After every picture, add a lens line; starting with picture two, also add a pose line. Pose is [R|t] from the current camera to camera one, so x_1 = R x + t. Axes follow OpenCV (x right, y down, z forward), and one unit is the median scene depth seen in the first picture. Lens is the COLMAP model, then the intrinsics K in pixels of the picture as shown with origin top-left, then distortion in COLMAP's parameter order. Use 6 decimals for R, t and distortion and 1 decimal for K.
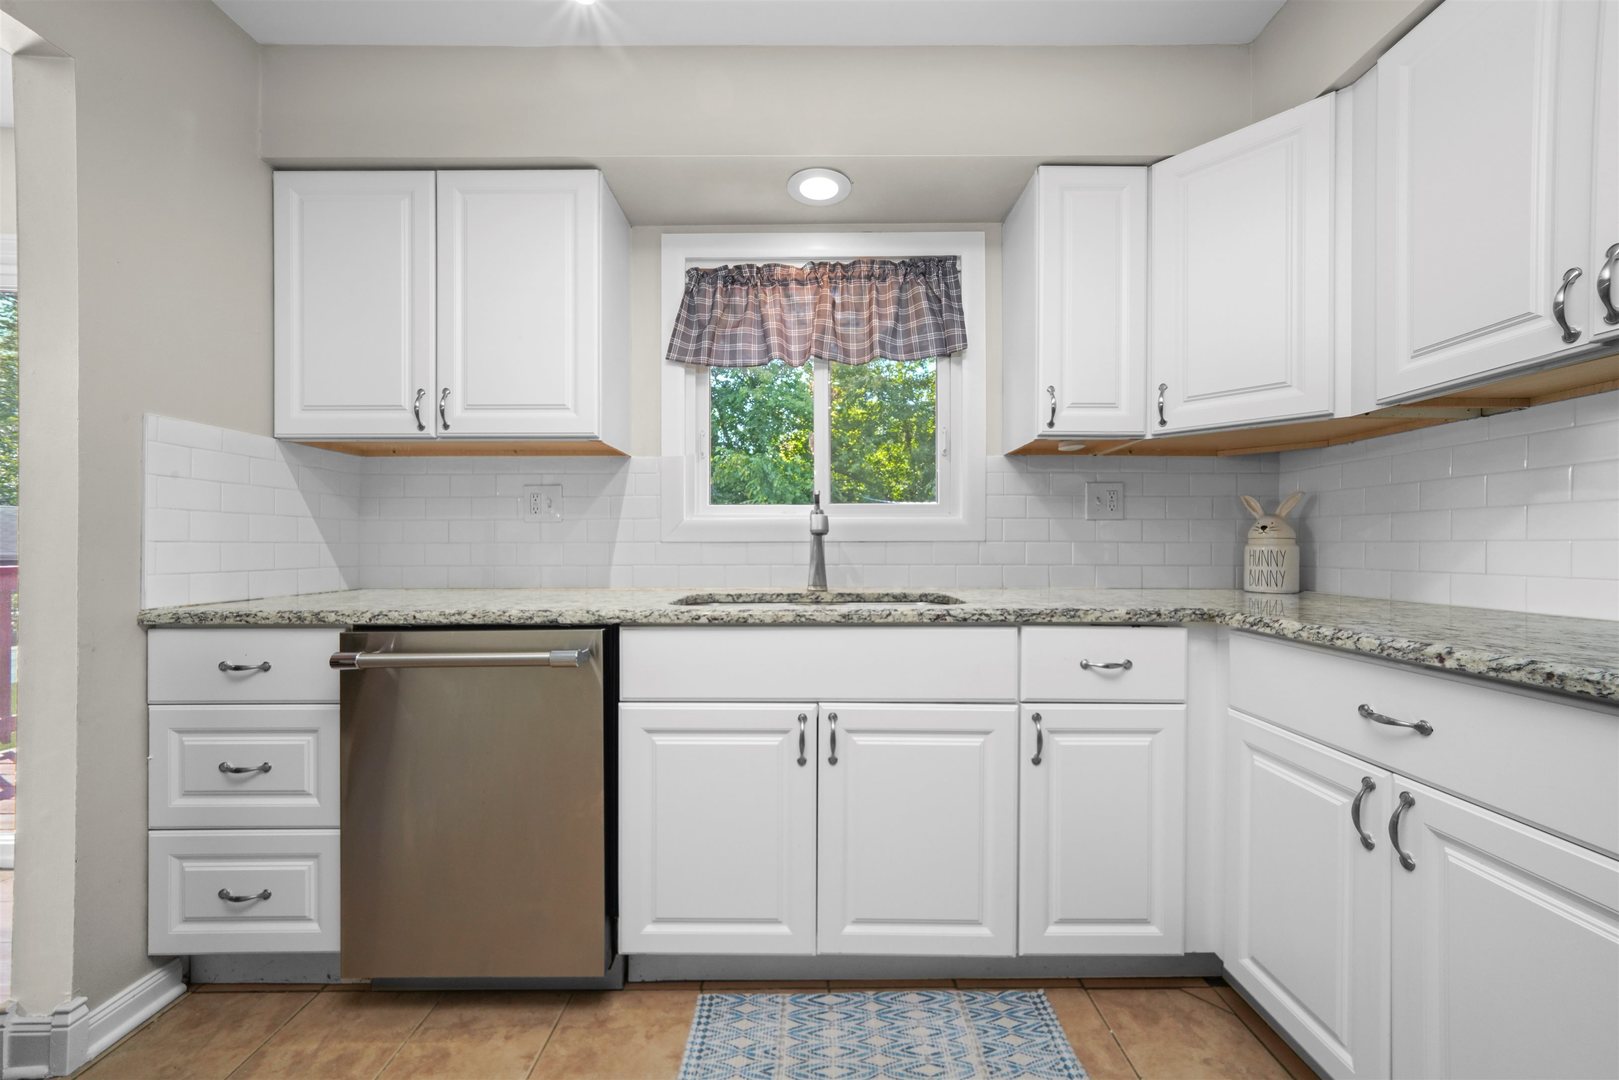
lens RADIAL K [[605.6, 0, 811.7], [0, 605.6, 547.2], [0, 0, 1]] dist [0.002212, -0.000890]
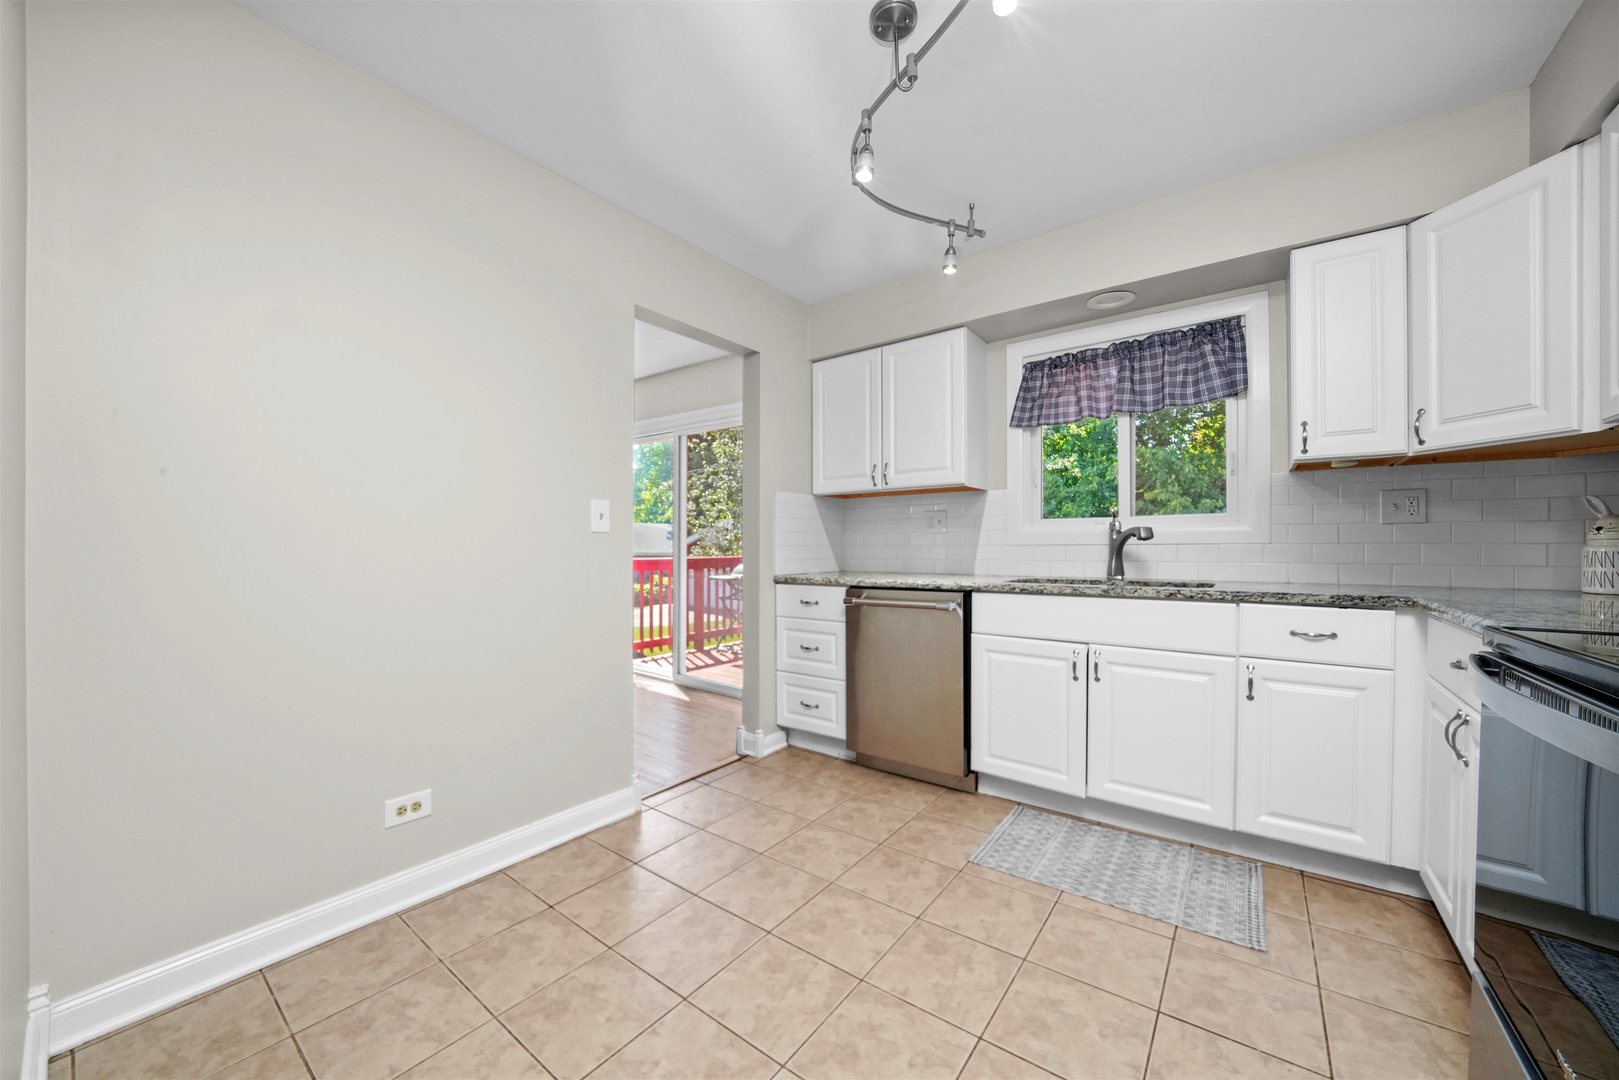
lens RADIAL K [[594.1, 0, 814.3], [0, 594.1, 547.0], [0, 0, 1]] dist [-0.012773, -0.000159]
pose [[0.802541, -0.001464, -0.596595, 0.371278], [0.001979, 0.999998, 0.000209, -0.006026], [0.596594, -0.001348, 0.802542, -0.723825]]
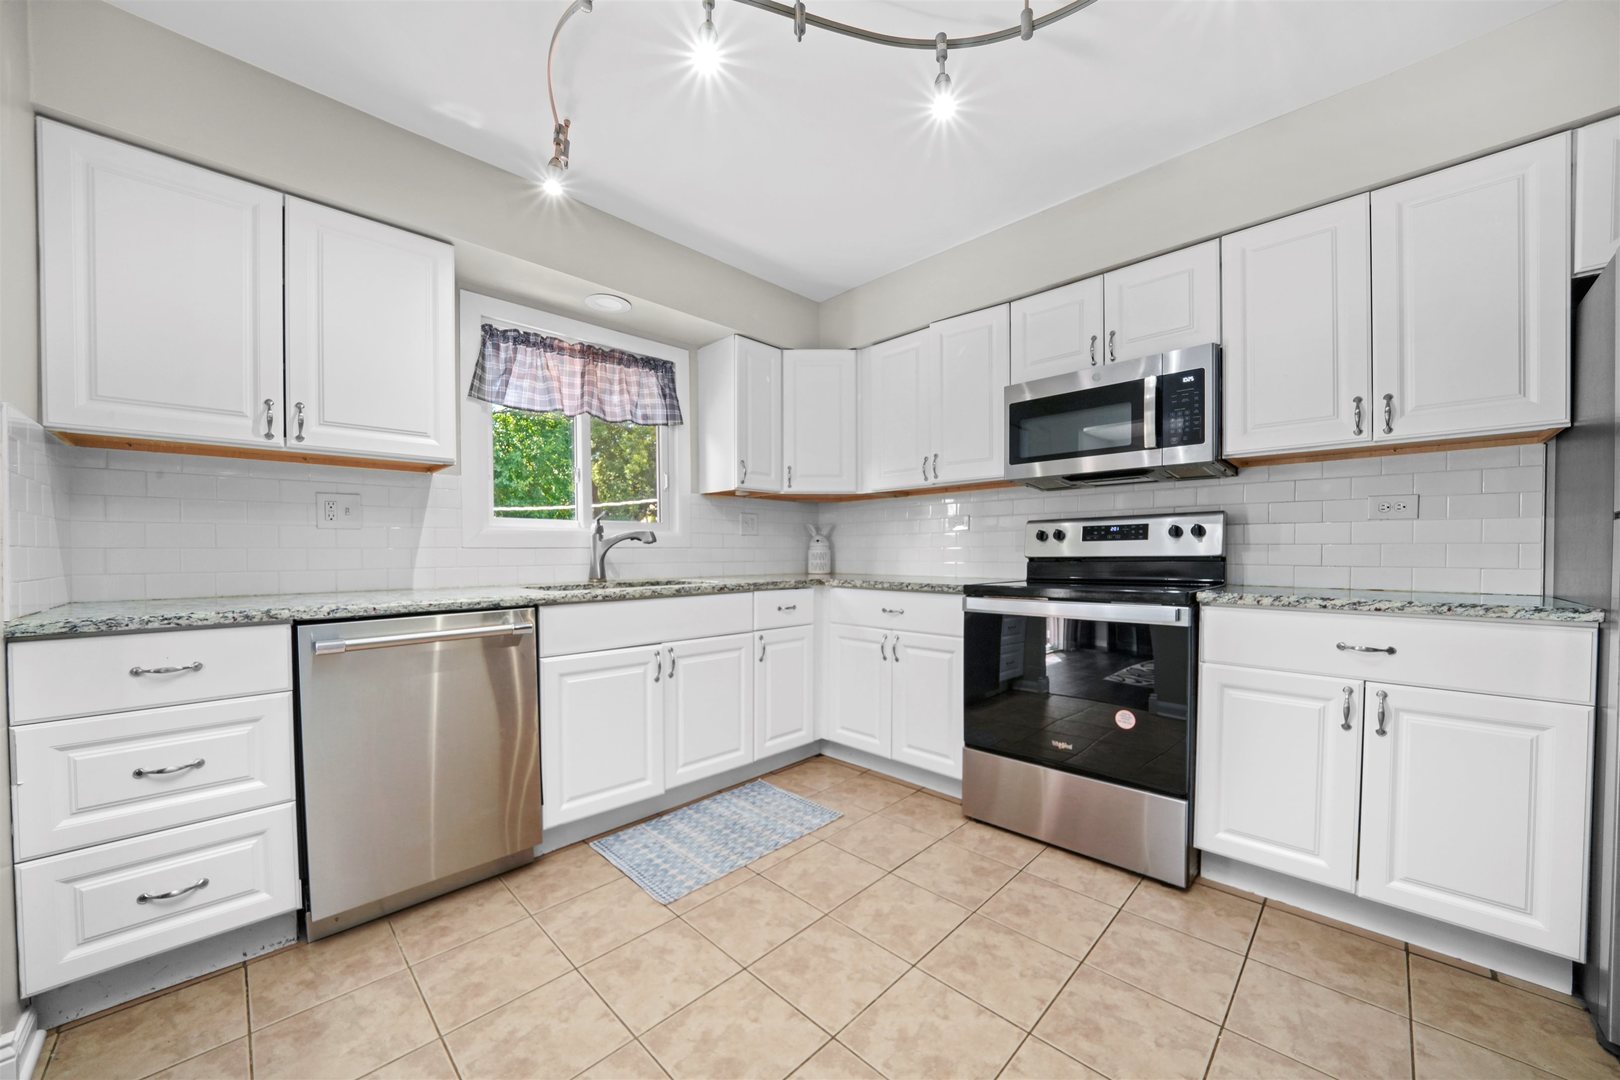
lens RADIAL K [[590.0, 0, 810.4], [0, 590.0, 565.7], [0, 0, 1]] dist [-0.013215, 0.000381]
pose [[0.700272, -0.019632, 0.713606, -0.857466], [0.006144, 0.999751, 0.021475, 0.009259], [-0.713850, -0.010654, 0.700218, -0.435912]]
